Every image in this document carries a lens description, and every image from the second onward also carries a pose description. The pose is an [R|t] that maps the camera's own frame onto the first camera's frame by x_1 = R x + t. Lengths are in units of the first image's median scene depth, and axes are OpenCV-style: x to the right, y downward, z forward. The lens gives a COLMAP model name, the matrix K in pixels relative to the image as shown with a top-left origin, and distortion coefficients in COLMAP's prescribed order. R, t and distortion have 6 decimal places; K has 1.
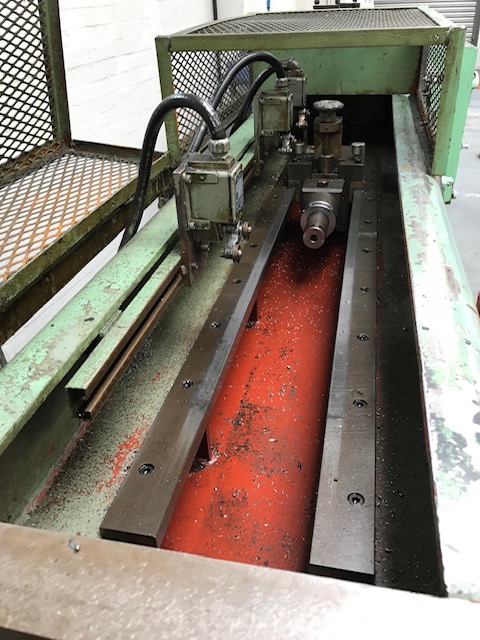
lens RADIAL K [[516.0, 0, 240.0], [0, 516.0, 320.0], [0, 0, 1]] dist [0.107232, -0.203553]
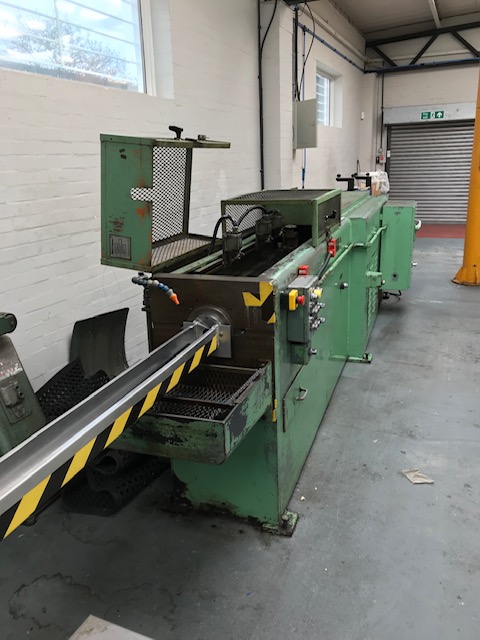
lens RADIAL K [[516.0, 0, 240.0], [0, 516.0, 320.0], [0, 0, 1]] dist [0.107232, -0.203553]
pose [[0.994224, 0.037681, -0.100496, 0.249460], [-0.063083, 0.962698, -0.263123, 0.818359], [0.086832, 0.267943, 0.959514, -1.512847]]
